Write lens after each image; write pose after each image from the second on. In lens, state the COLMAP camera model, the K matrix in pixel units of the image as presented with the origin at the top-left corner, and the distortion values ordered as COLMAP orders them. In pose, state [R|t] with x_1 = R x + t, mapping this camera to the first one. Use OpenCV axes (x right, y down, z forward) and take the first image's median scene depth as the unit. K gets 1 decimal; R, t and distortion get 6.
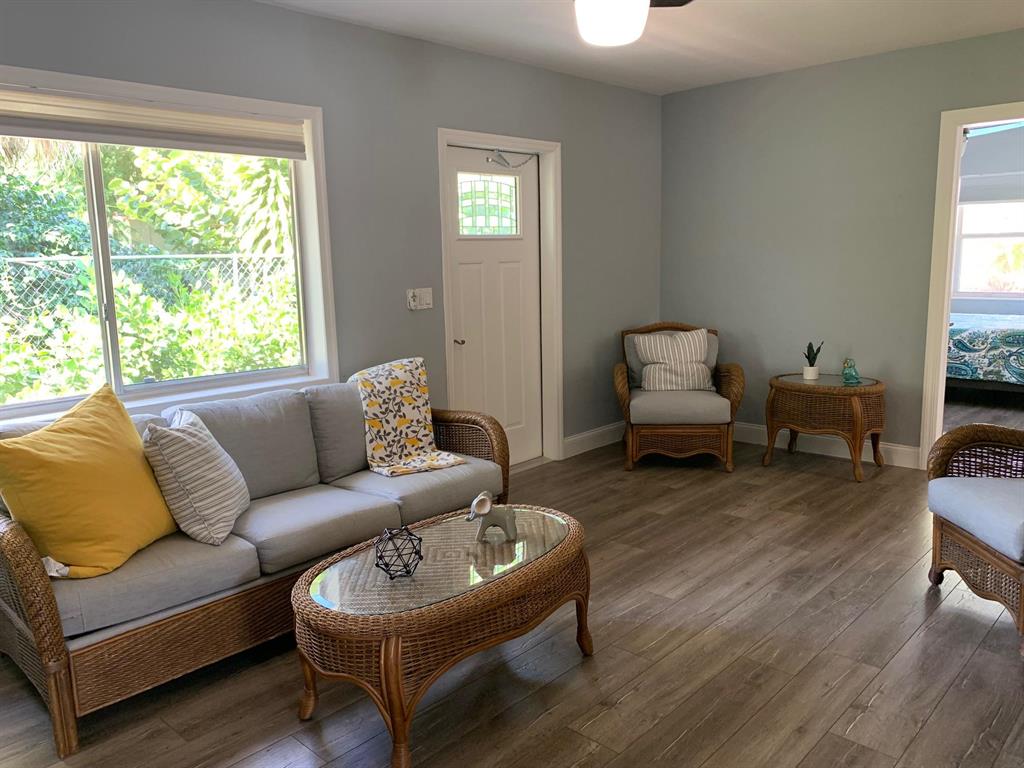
lens RADIAL K [[785.0, 0, 512.9], [0, 785.0, 381.8], [0, 0, 1]] dist [0.062235, -0.063941]
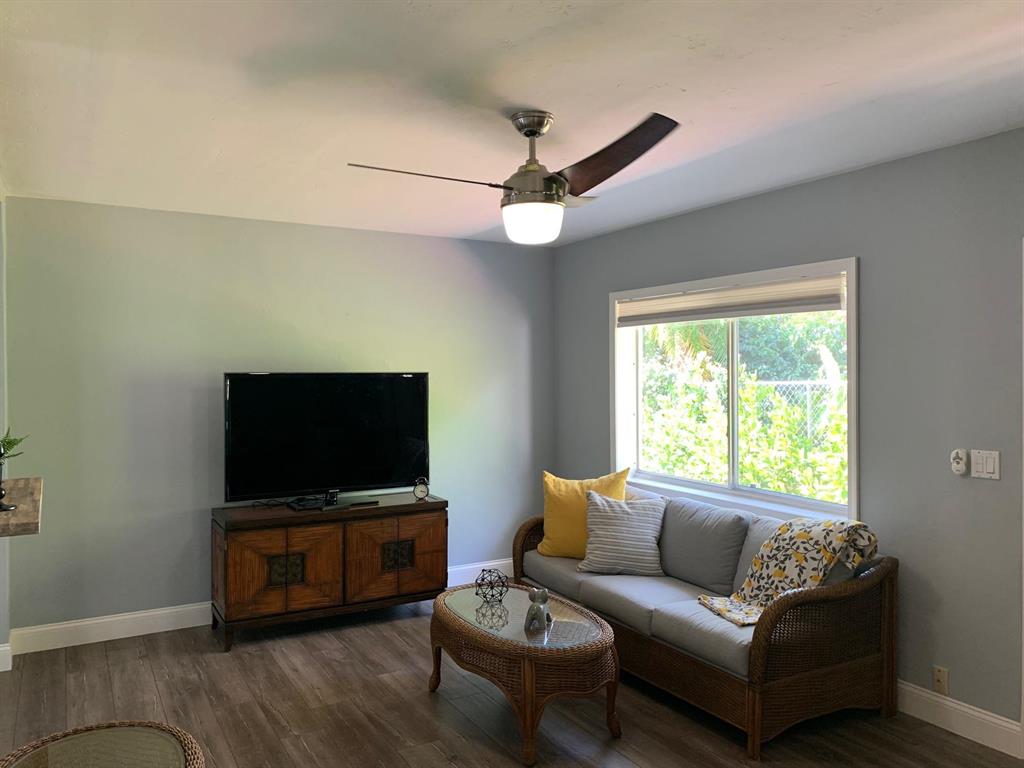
lens RADIAL K [[785.0, 0, 512.0], [0, 785.0, 384.0], [0, 0, 1]] dist [0.091228, -0.183319]
pose [[-0.288721, 0.041526, -0.956512, 0.882636], [-0.144374, 0.985746, 0.086374, -0.217070], [0.946465, 0.163033, -0.278610, 0.915511]]
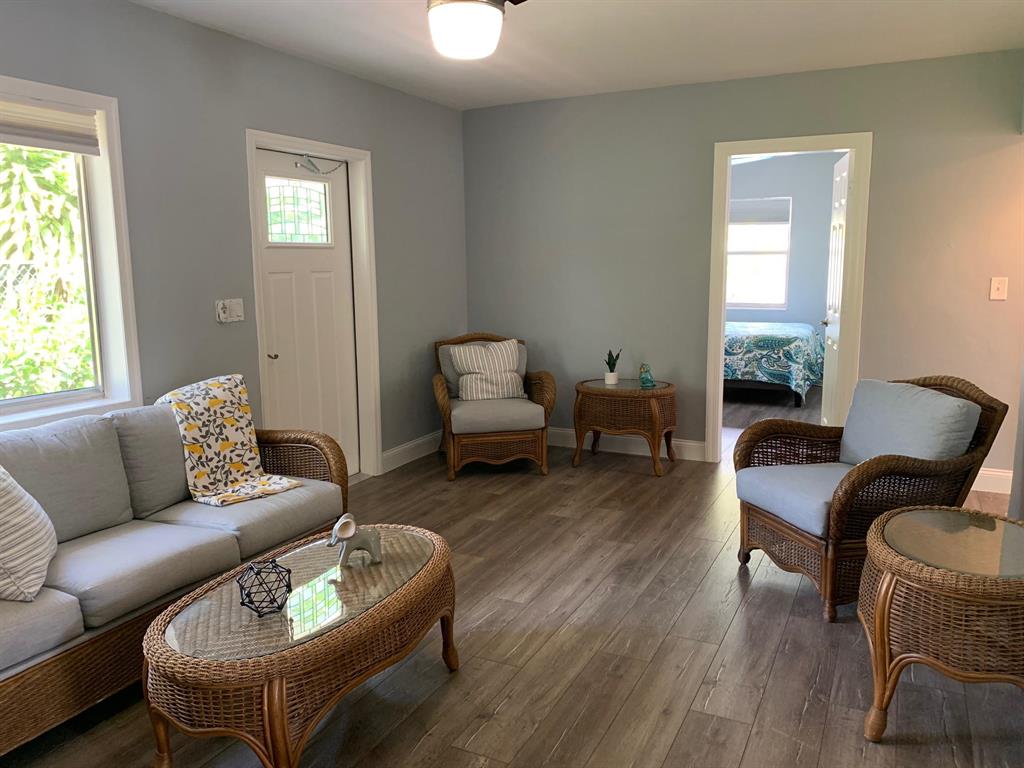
lens RADIAL K [[786.9, 0, 512.0], [0, 786.9, 384.0], [0, 0, 1]] dist [0.058858, -0.074757]
pose [[0.957507, -0.033005, 0.286515, -0.082291], [0.035994, 0.999339, -0.005169, -0.003696], [-0.286155, 0.015263, 0.958062, 0.017382]]
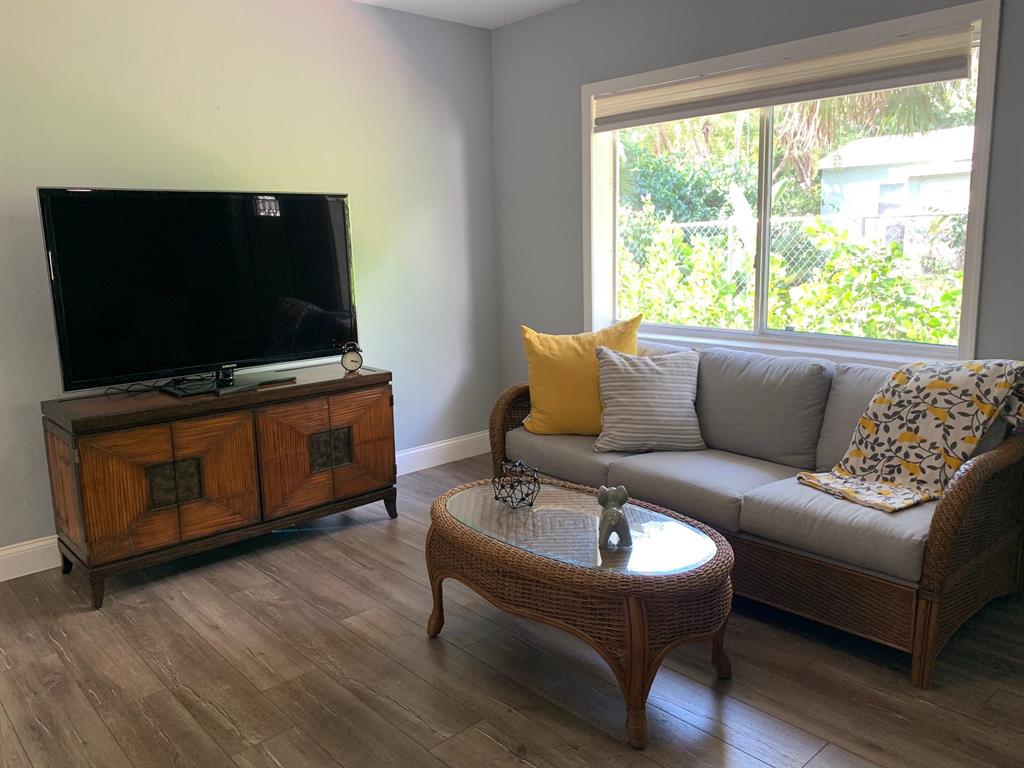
lens RADIAL K [[786.9, 0, 512.0], [0, 786.9, 384.0], [0, 0, 1]] dist [0.058858, -0.074757]
pose [[-0.072193, 0.209416, -0.975158, 0.586651], [-0.133544, 0.966876, 0.217524, -0.106094], [0.988410, 0.145930, -0.041835, 0.657191]]
